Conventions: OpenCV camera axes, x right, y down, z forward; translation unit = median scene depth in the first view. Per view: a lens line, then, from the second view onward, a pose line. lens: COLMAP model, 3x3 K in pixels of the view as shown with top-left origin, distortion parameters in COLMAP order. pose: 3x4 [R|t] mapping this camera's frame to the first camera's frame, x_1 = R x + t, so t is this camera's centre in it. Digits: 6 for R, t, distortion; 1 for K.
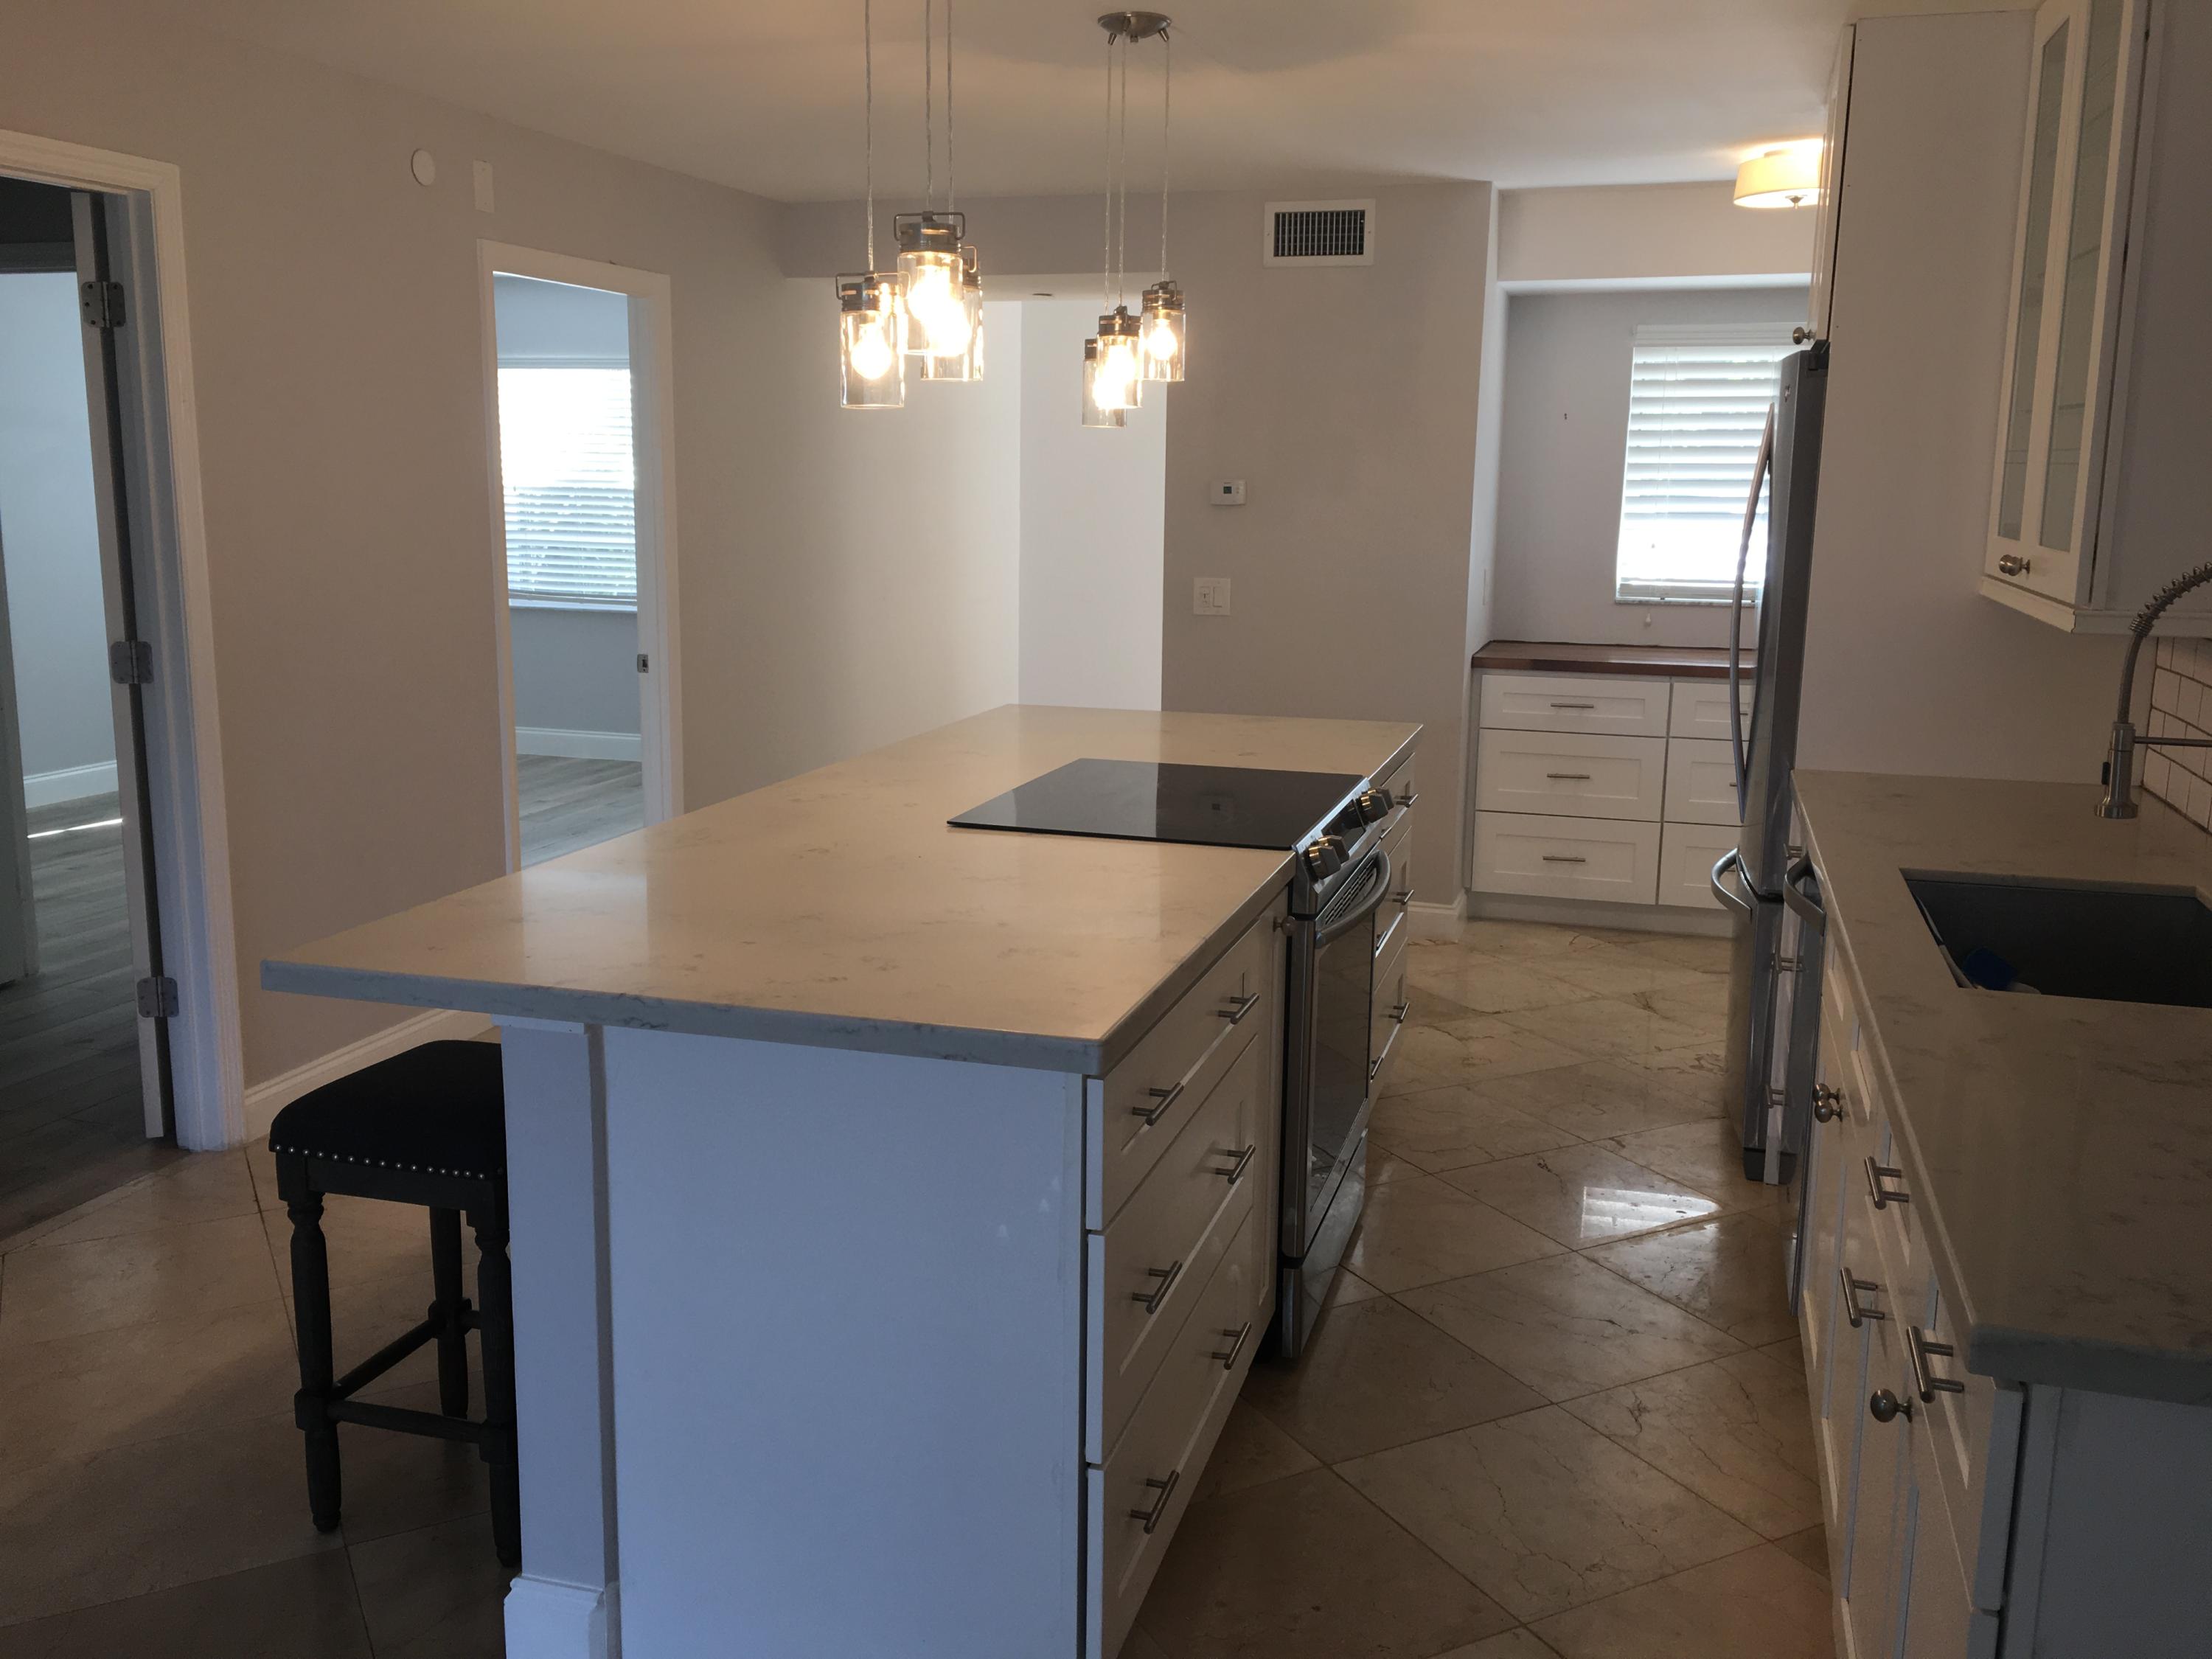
lens RADIAL K [[1876.6, 0, 1108.8], [0, 1876.6, 817.7], [0, 0, 1]] dist [0.091246, -0.123034]
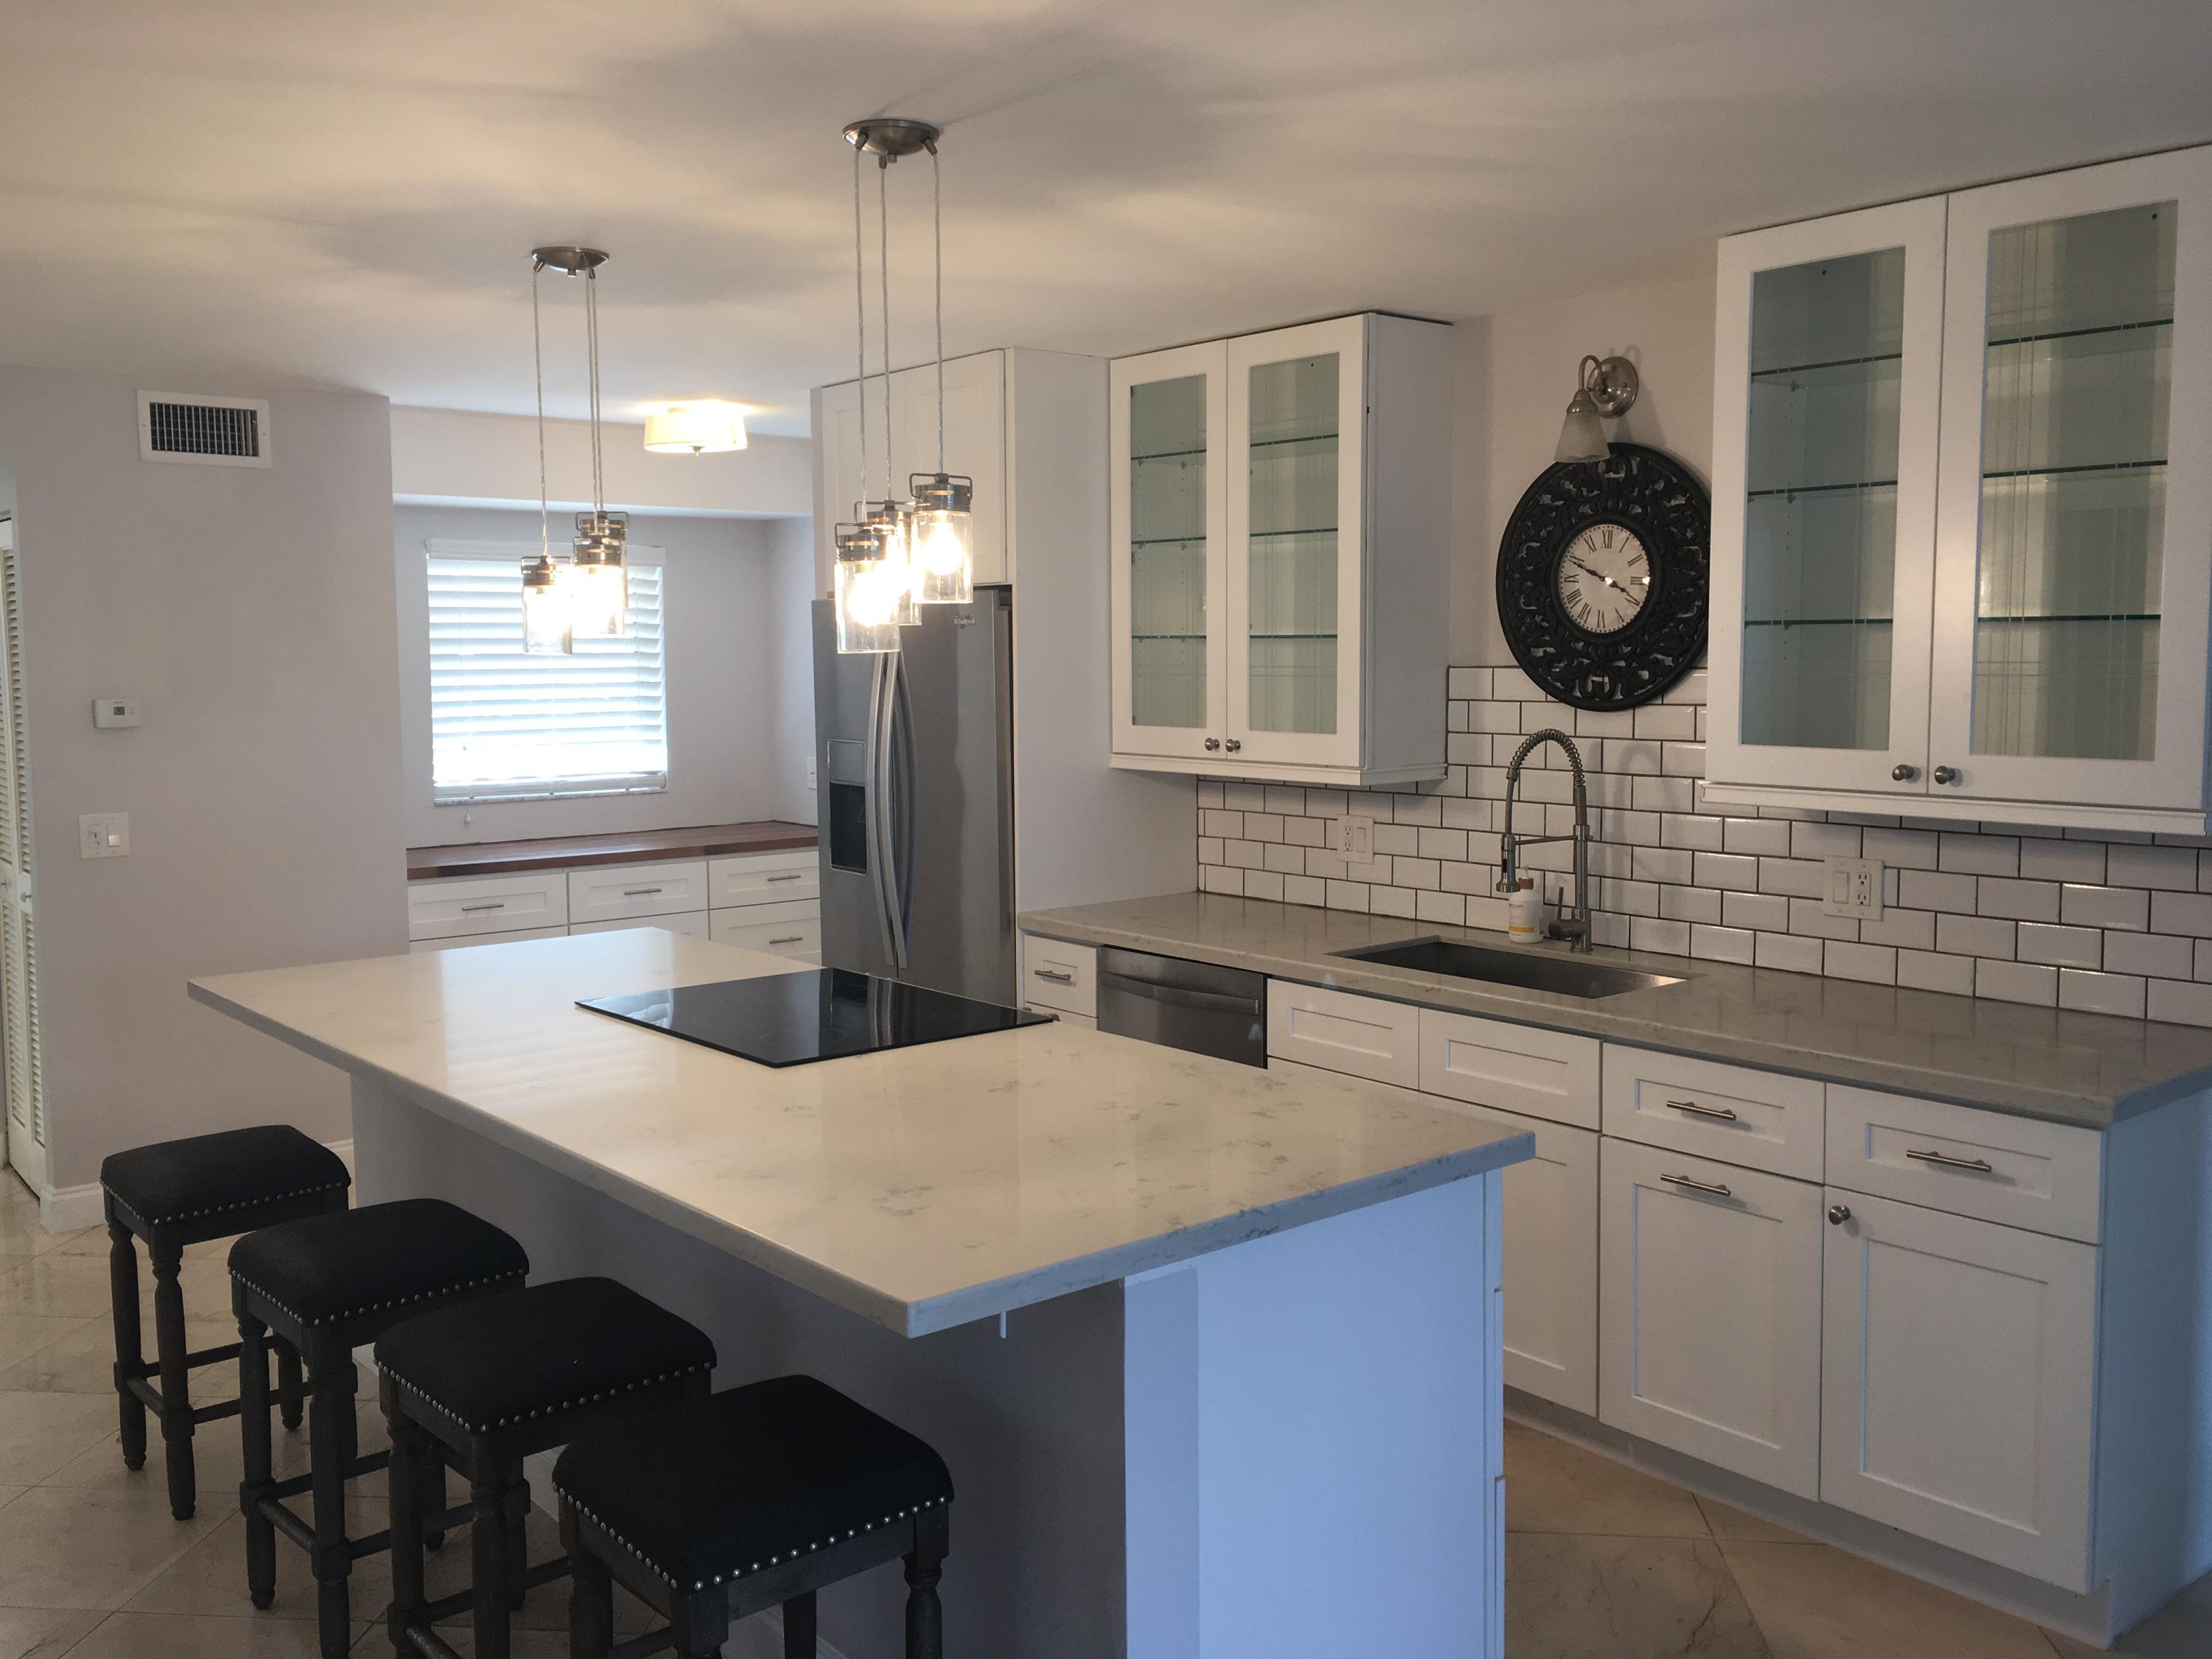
lens RADIAL K [[1876.6, 0, 1108.8], [0, 1876.6, 817.7], [0, 0, 1]] dist [0.091246, -0.123034]
pose [[0.548314, -0.091080, 0.831298, -0.432589], [0.167839, 0.985811, -0.002695, -0.050309], [-0.819257, 0.141002, 0.555821, 0.163299]]
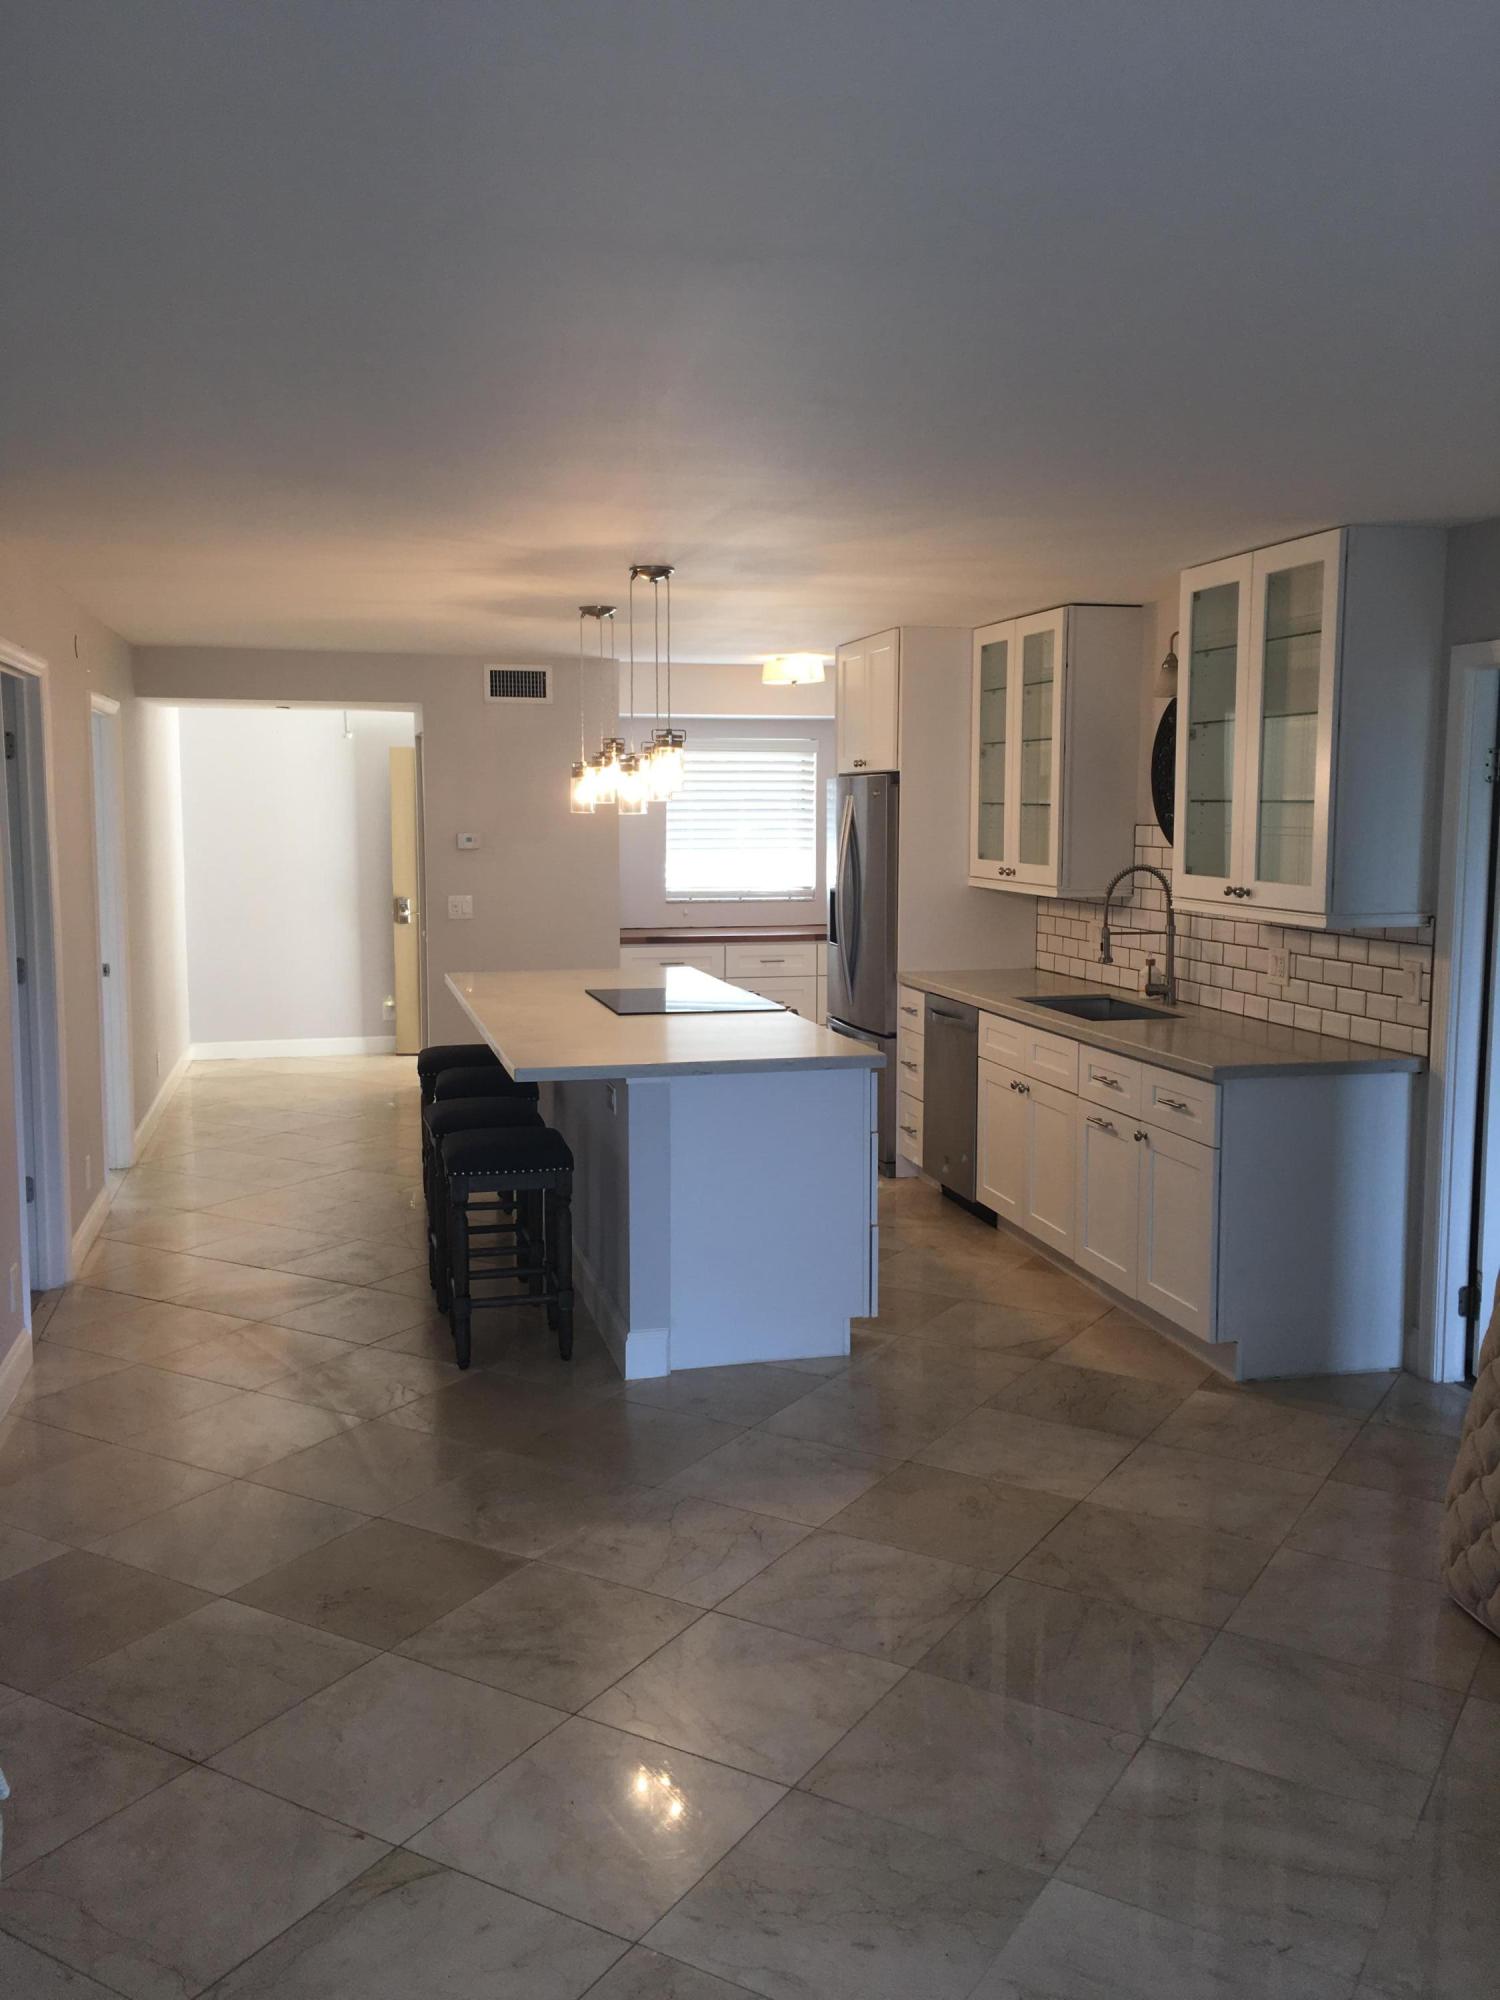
lens RADIAL K [[1696.8, 0, 759.3], [0, 1696.8, 993.1], [0, 0, 1]] dist [0.091246, -0.123034]
pose [[0.858319, -0.068615, 0.508509, -0.481507], [0.103716, 0.993763, -0.040971, 0.039039], [-0.502526, 0.087907, 0.860081, -0.351087]]
